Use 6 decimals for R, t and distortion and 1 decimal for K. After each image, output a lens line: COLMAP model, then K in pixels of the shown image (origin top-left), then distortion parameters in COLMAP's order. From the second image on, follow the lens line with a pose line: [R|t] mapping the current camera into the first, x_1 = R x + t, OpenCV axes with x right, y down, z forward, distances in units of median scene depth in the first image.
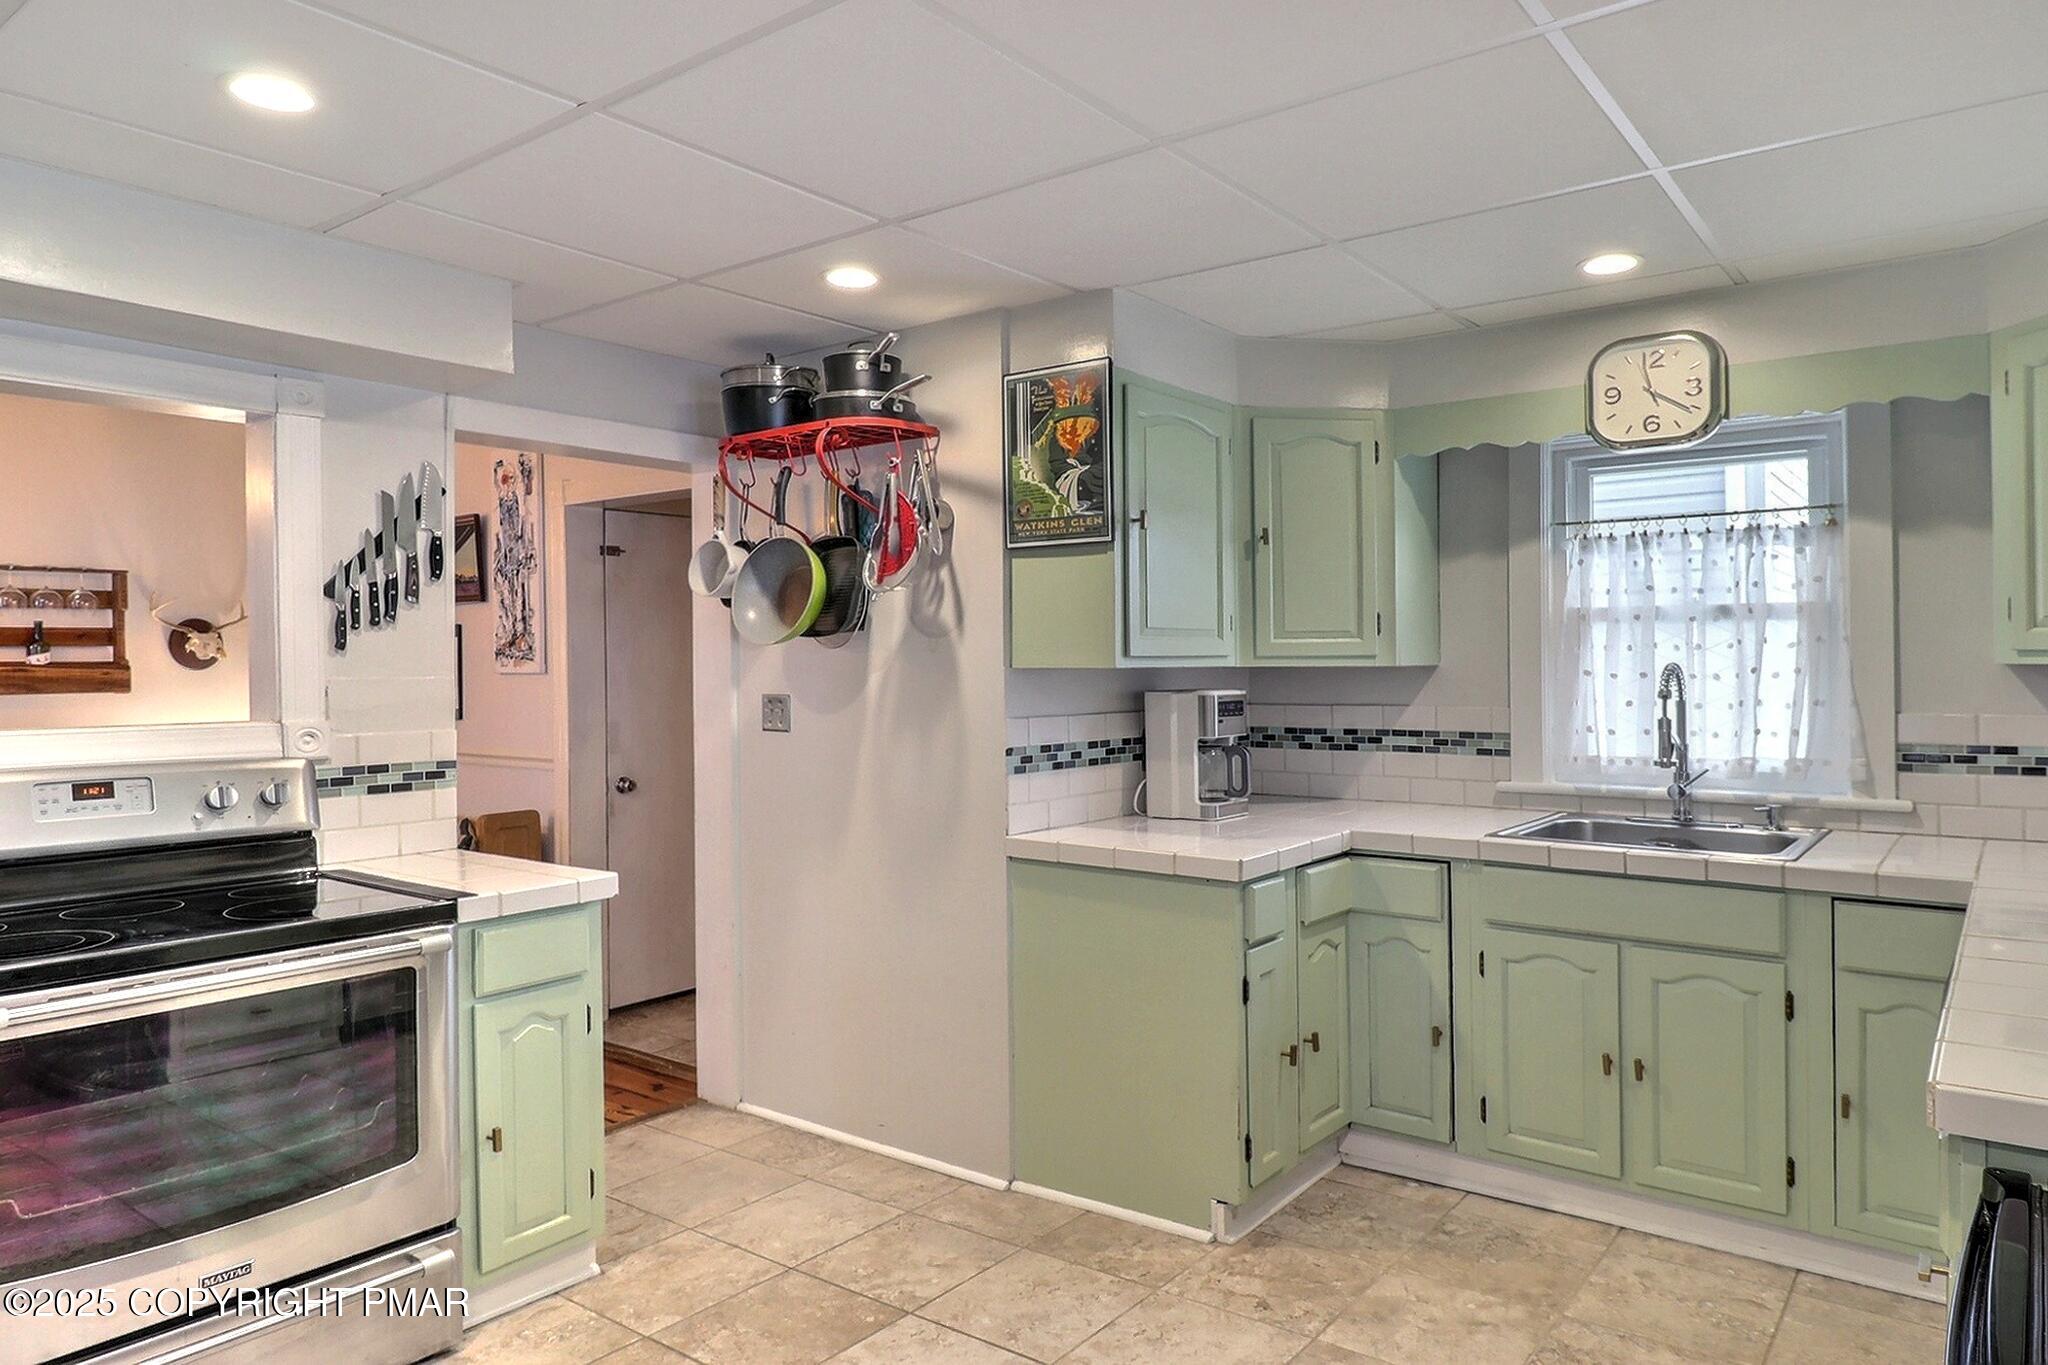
lens RADIAL K [[1230.0, 0, 1185.4], [0, 1230.0, 689.1], [0, 0, 1]] dist [0.004337, -0.017304]
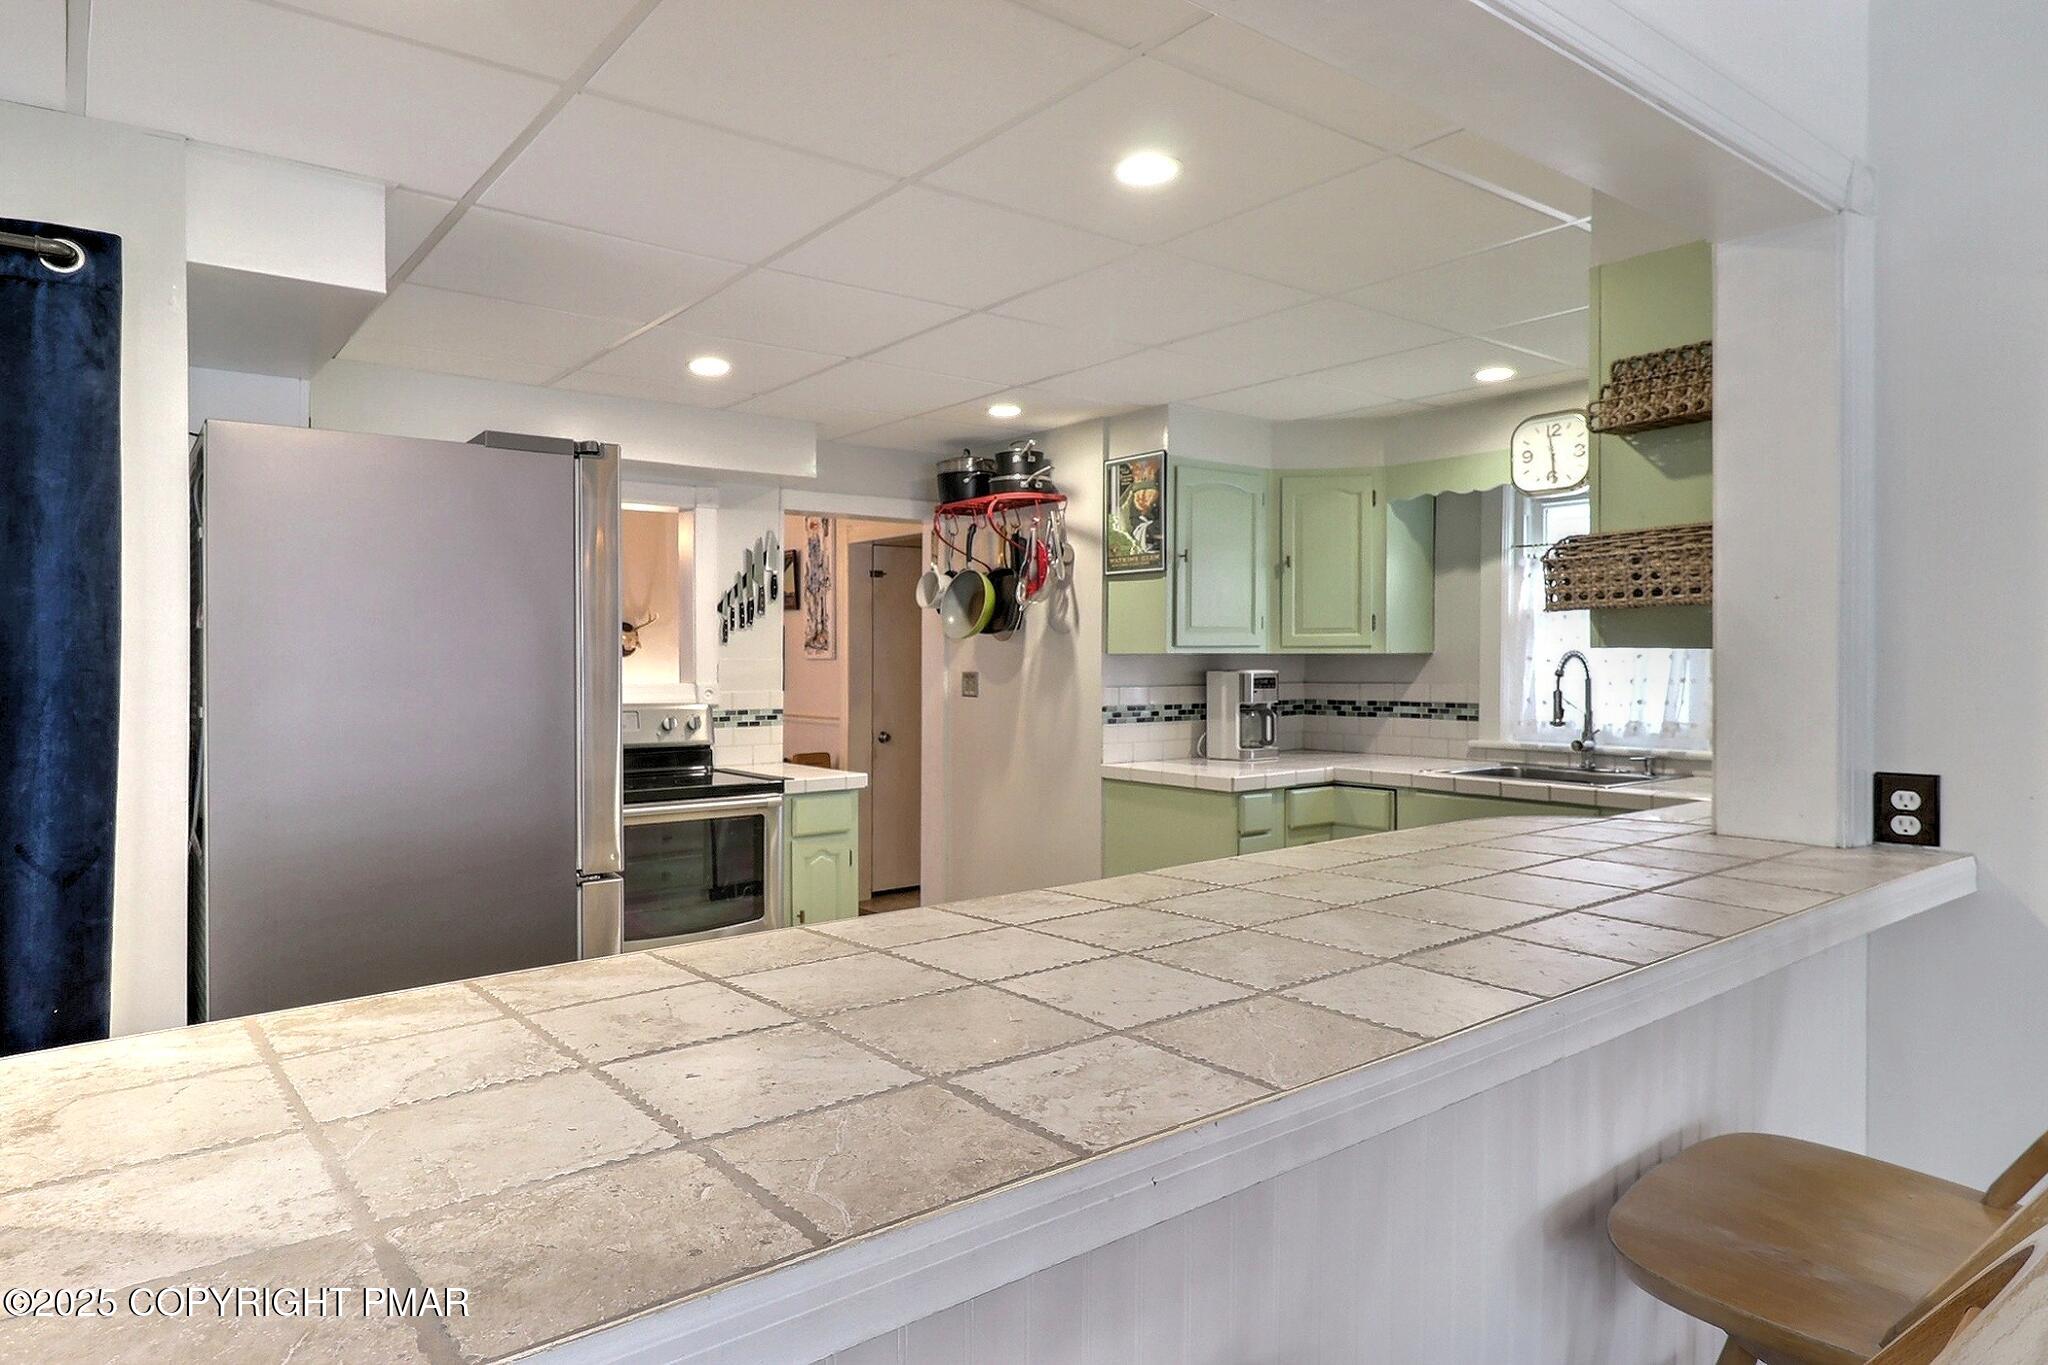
lens RADIAL K [[1249.2, 0, 1035.0], [0, 1249.2, 654.4], [0, 0, 1]] dist [-0.003830, -0.003611]
pose [[0.946564, 0.001305, -0.322512, 0.262622], [-0.008766, 0.999726, -0.021685, 0.017160], [0.322396, 0.023354, 0.946317, -0.470326]]
